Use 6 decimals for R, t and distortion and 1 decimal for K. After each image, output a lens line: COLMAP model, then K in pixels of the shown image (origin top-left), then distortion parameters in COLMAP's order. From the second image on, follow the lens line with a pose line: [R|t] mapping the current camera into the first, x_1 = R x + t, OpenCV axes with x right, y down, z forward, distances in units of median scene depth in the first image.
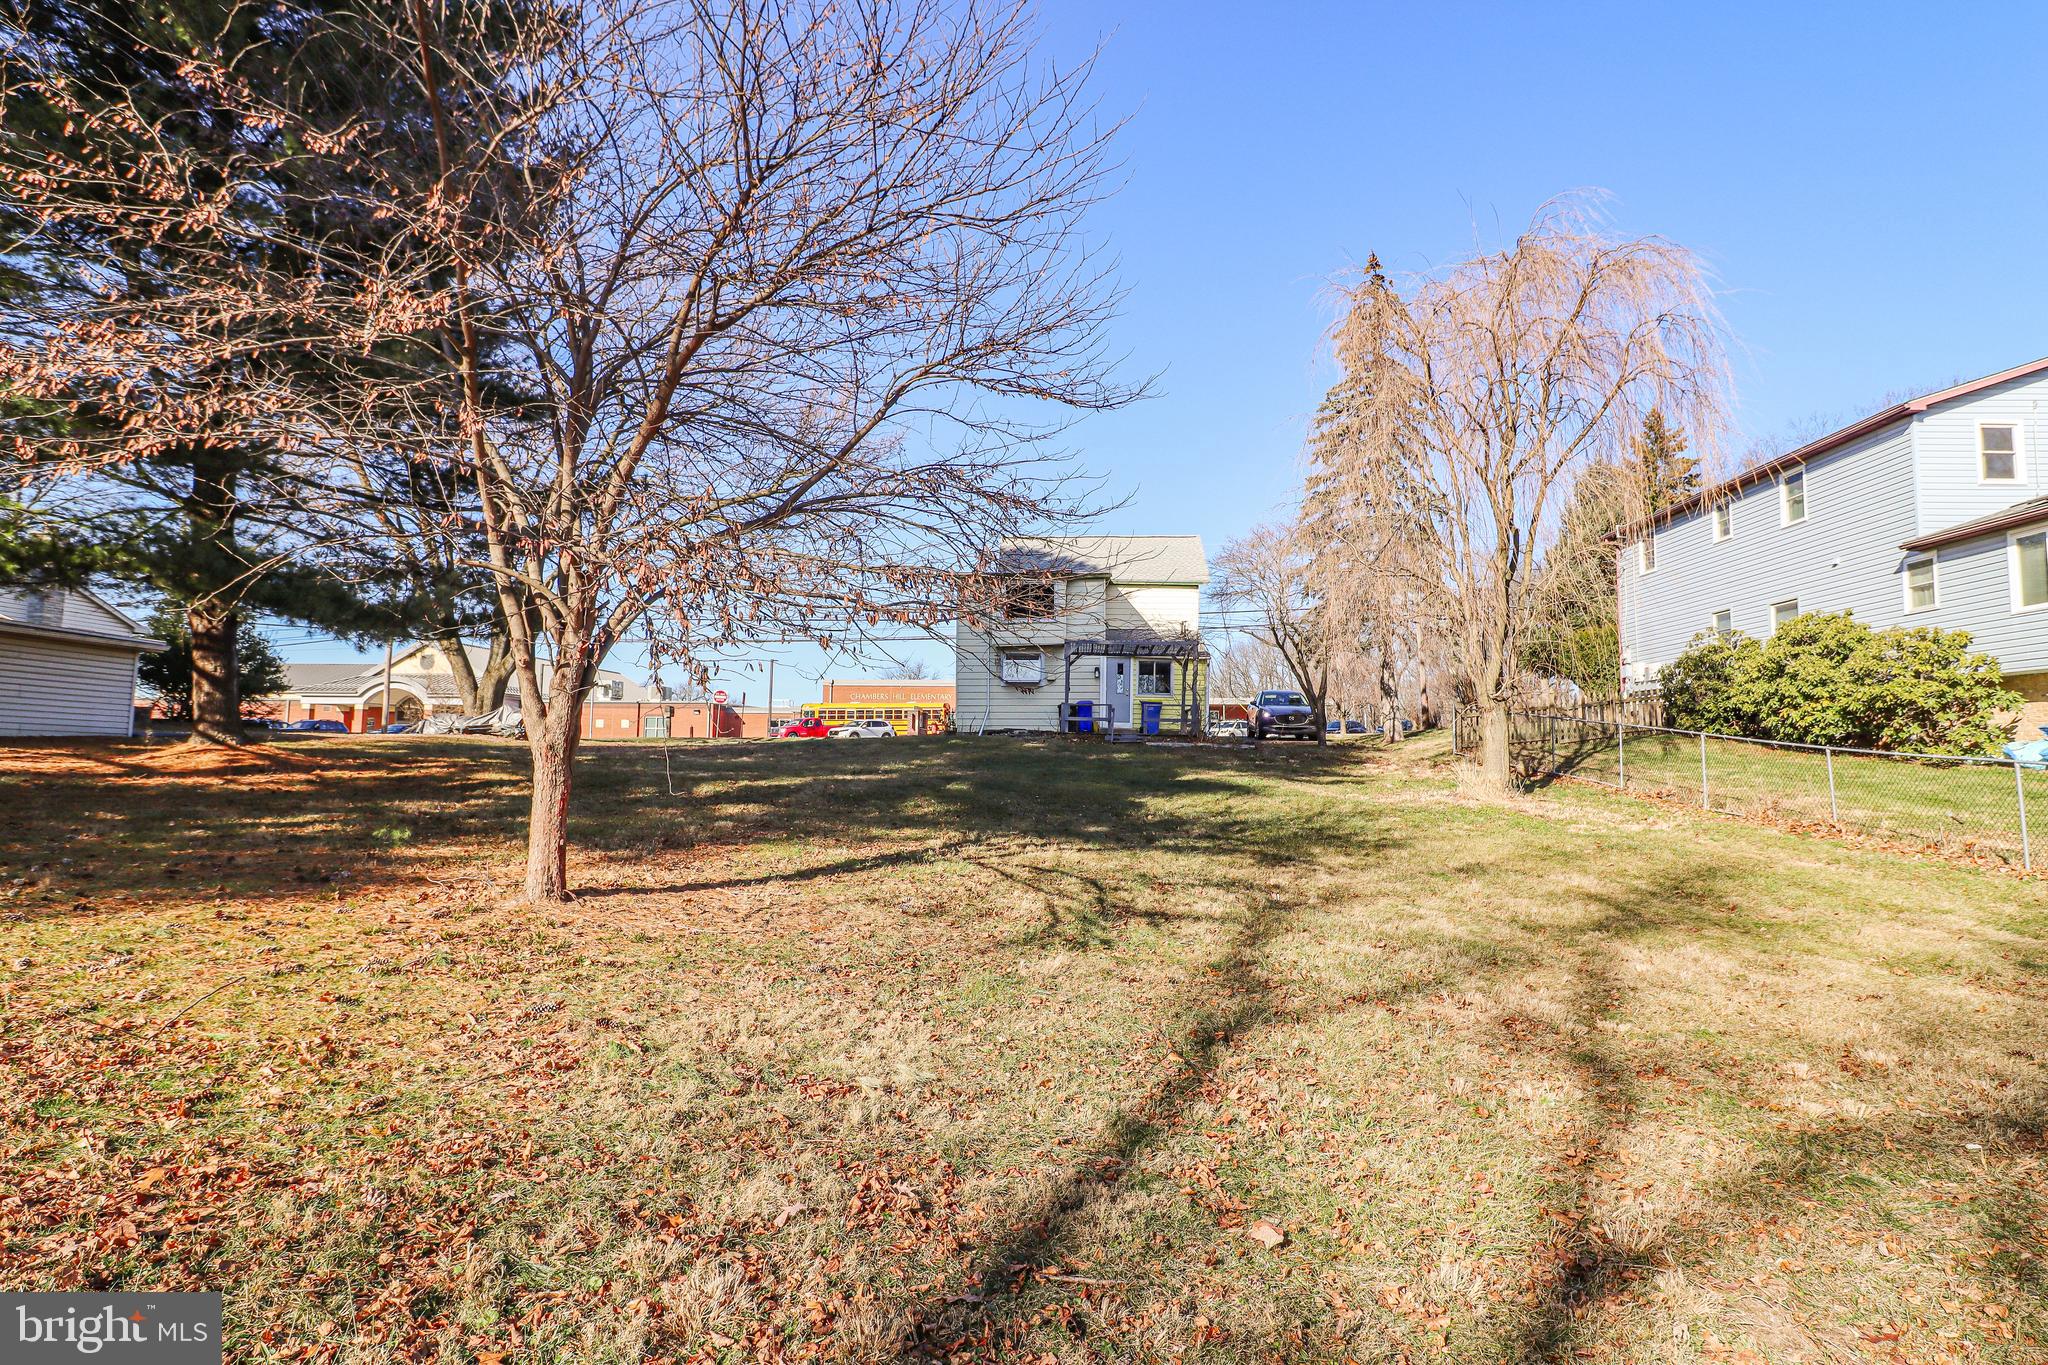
lens RADIAL K [[1067.4, 0, 1024.0], [0, 1067.4, 682.5], [0, 0, 1]] dist [-0.001014, -0.000066]
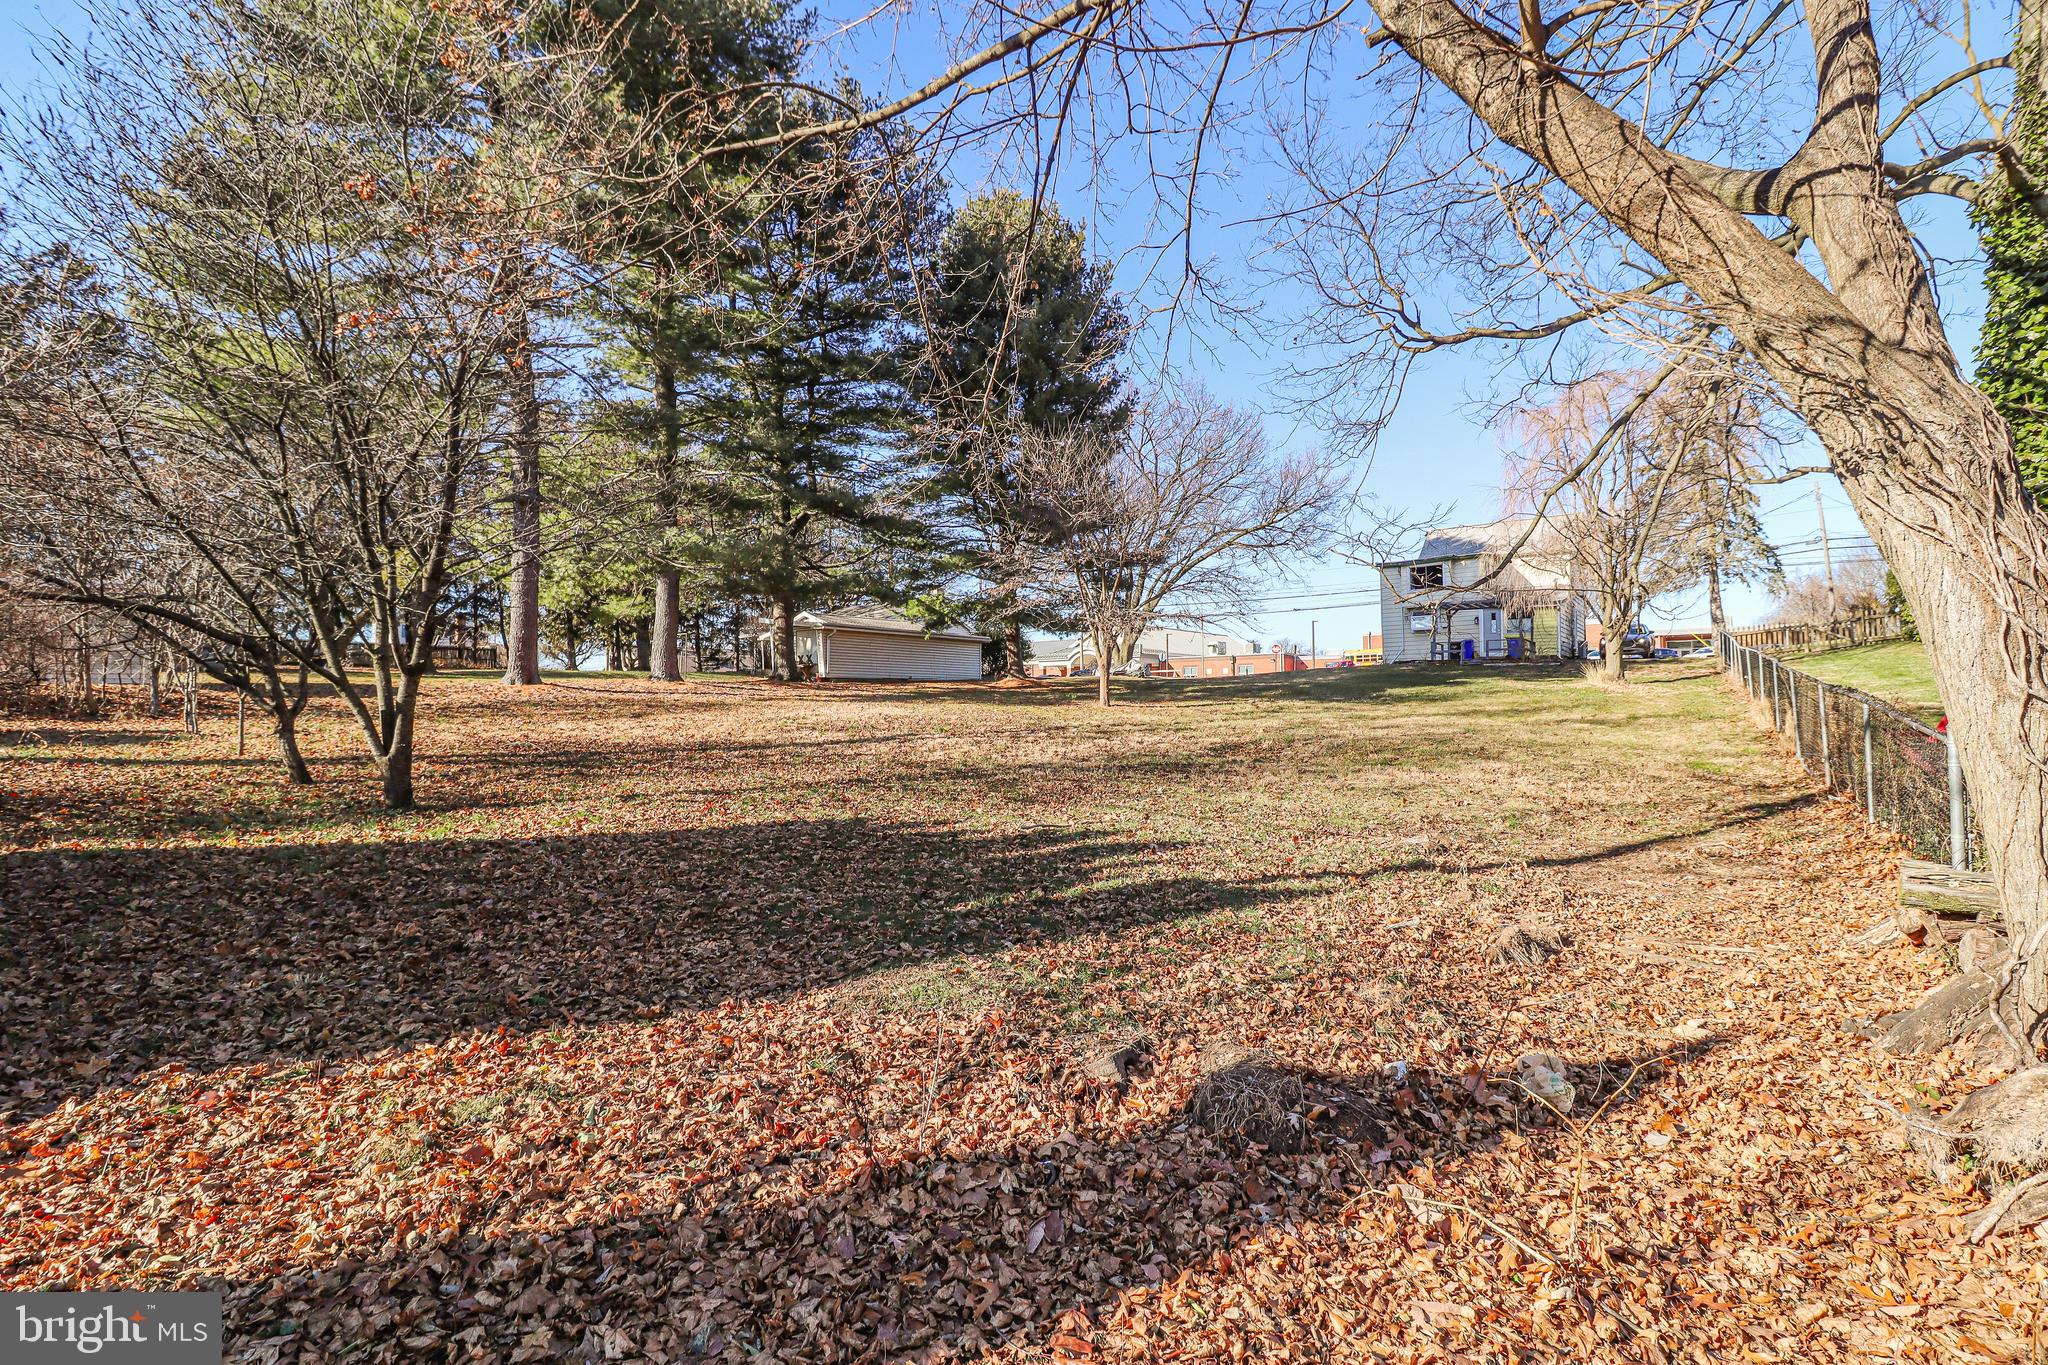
lens RADIAL K [[957.7, 0, 1024.0], [0, 957.7, 682.5], [0, 0, 1]] dist [0.000231, -0.000122]
pose [[0.819400, -0.032520, -0.572299, 0.324224], [0.059463, 0.997825, 0.028436, 0.002298], [0.570130, -0.057332, 0.819552, -0.493201]]
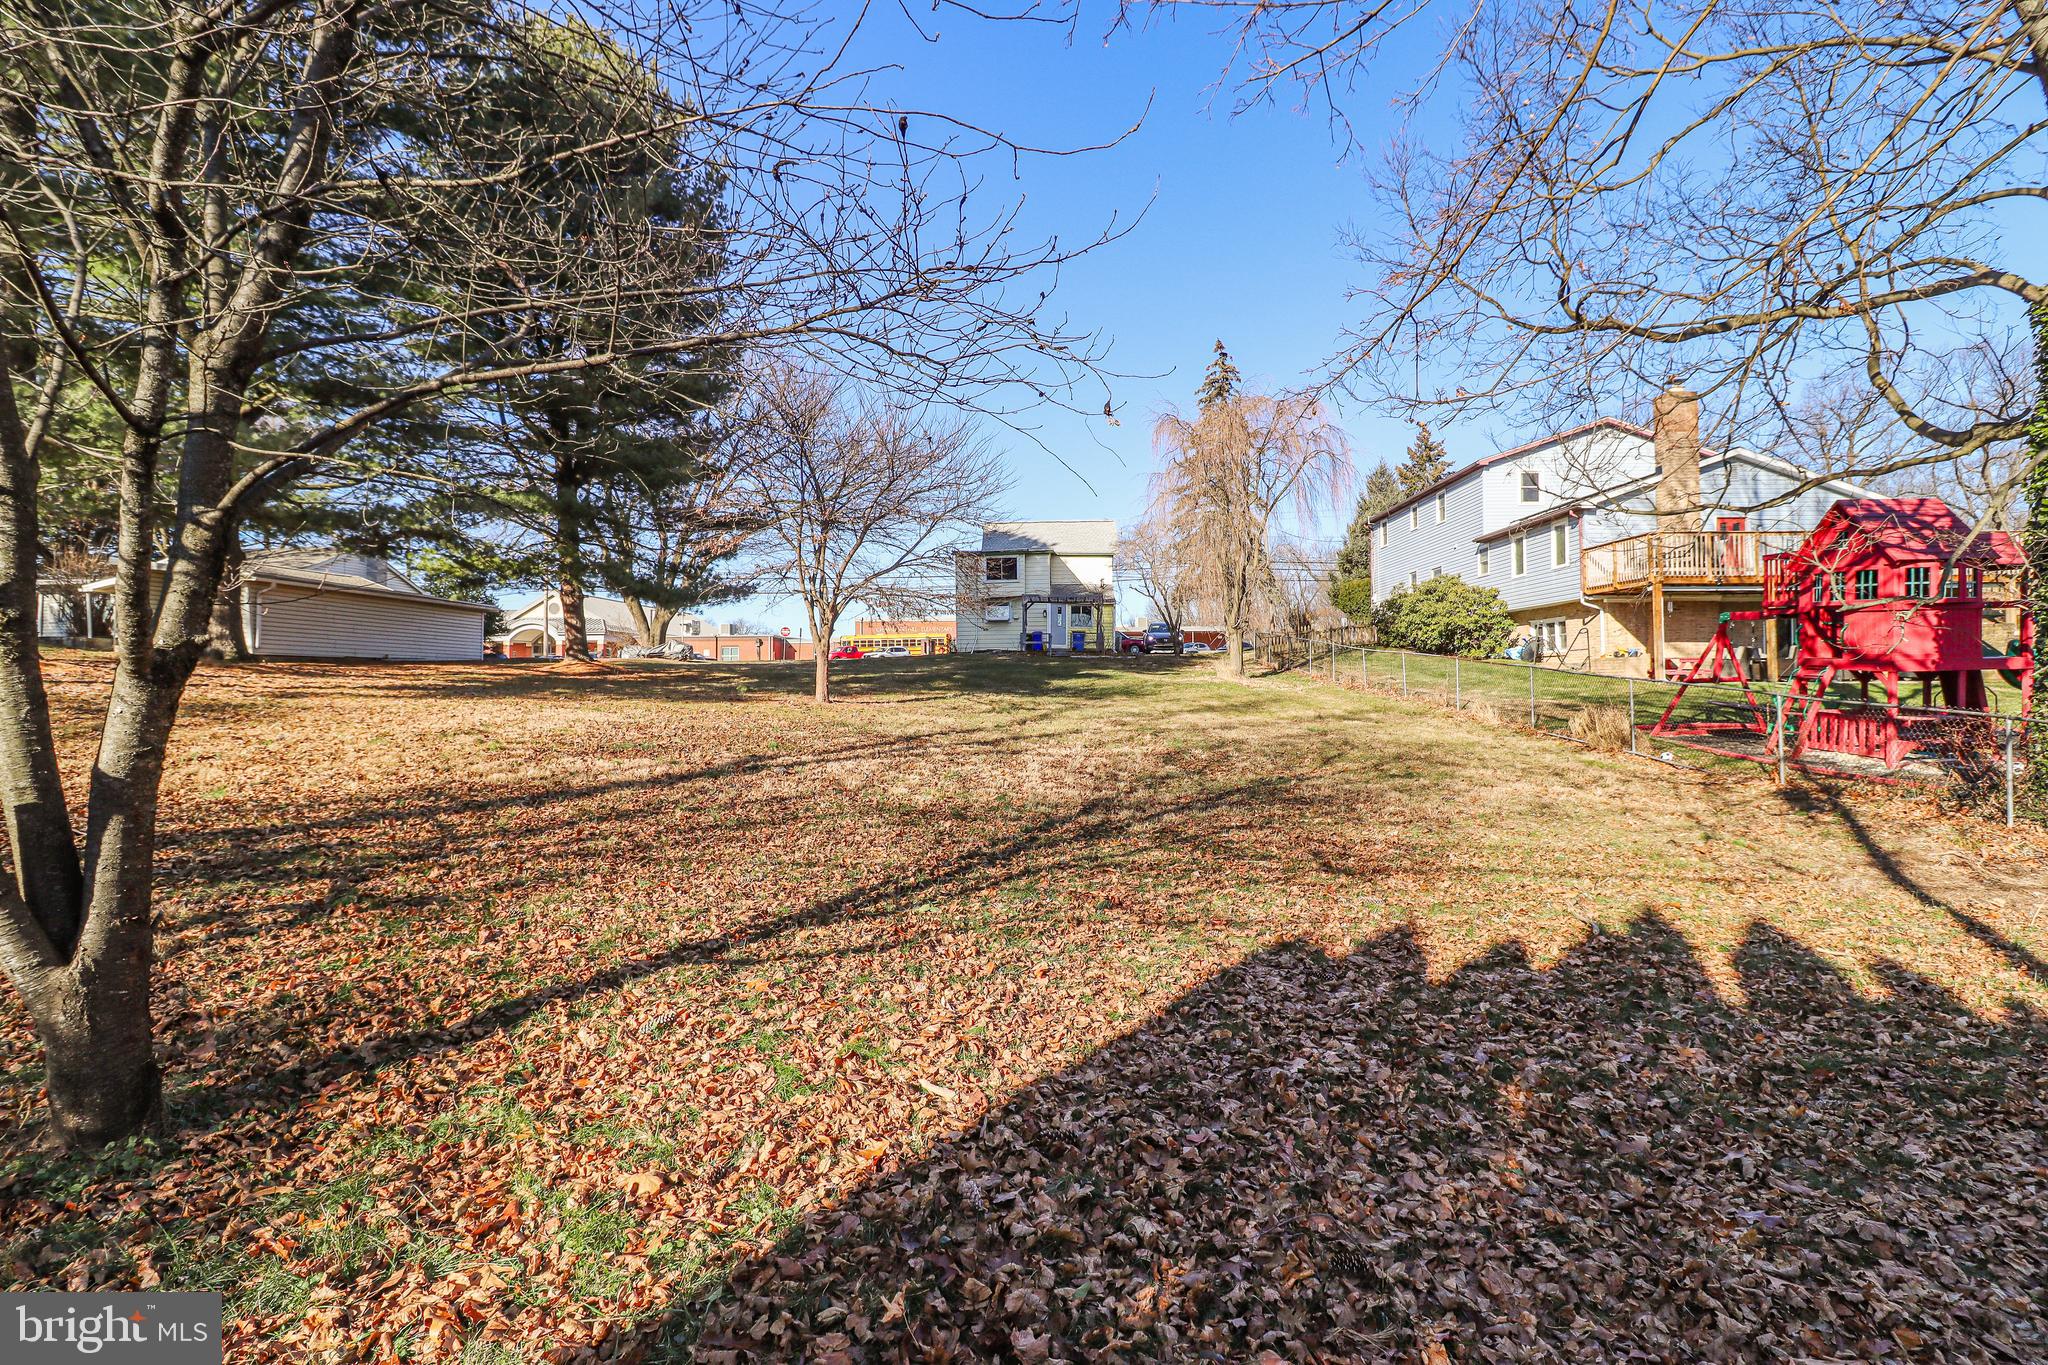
lens RADIAL K [[957.7, 0, 1024.0], [0, 957.7, 682.5], [0, 0, 1]] dist [0.000231, -0.000122]
pose [[0.999805, -0.015911, 0.011717, 0.019502], [0.015028, 0.997294, 0.071964, -0.009830], [-0.012830, -0.071774, 0.997338, -0.437075]]
